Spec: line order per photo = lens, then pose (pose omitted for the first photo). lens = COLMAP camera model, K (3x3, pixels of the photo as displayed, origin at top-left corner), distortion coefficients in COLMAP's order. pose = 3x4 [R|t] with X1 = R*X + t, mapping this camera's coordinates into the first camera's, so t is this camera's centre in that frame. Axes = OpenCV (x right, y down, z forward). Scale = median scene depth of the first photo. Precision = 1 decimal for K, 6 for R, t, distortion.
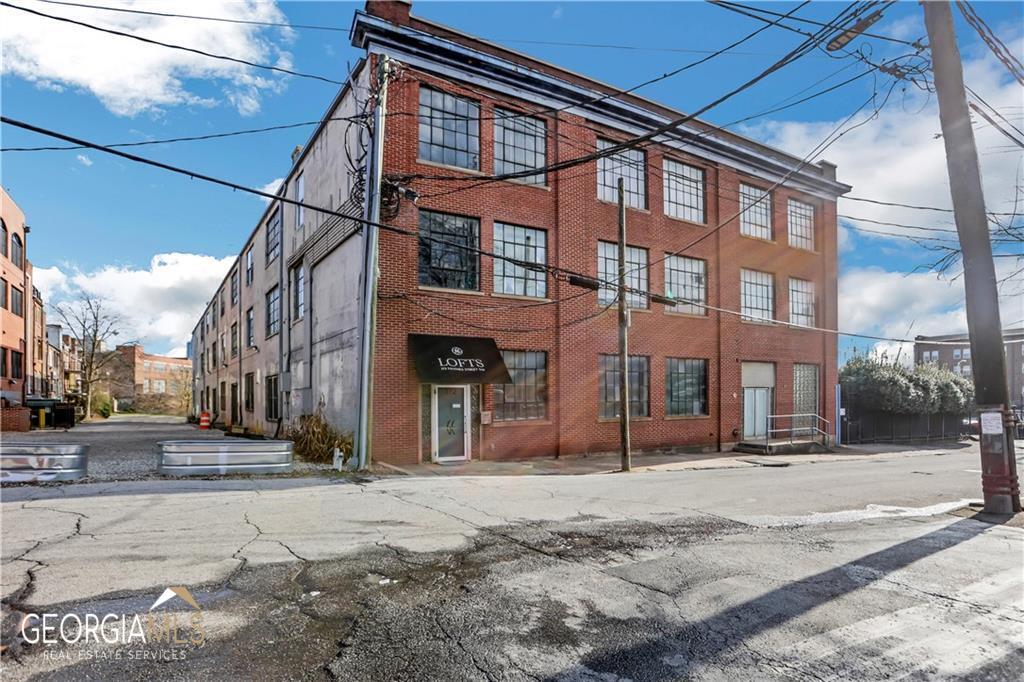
lens RADIAL K [[479.6, 0, 516.9], [0, 479.6, 341.4], [0, 0, 1]] dist [-0.082177, 0.033928]
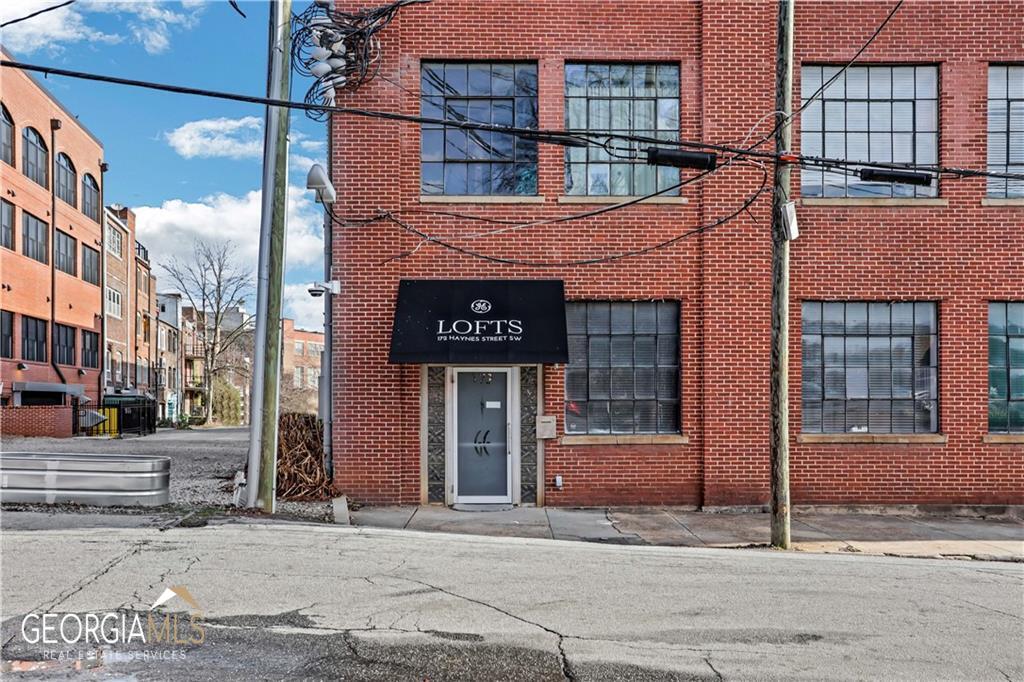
lens RADIAL K [[850.1, 0, 523.6], [0, 850.1, 315.1], [0, 0, 1]] dist [-0.003322, 0.049698]
pose [[0.892916, -0.034321, -0.448913, 0.282455], [0.044855, 0.998911, 0.012849, 0.015157], [0.447983, -0.031609, 0.893483, 0.104521]]
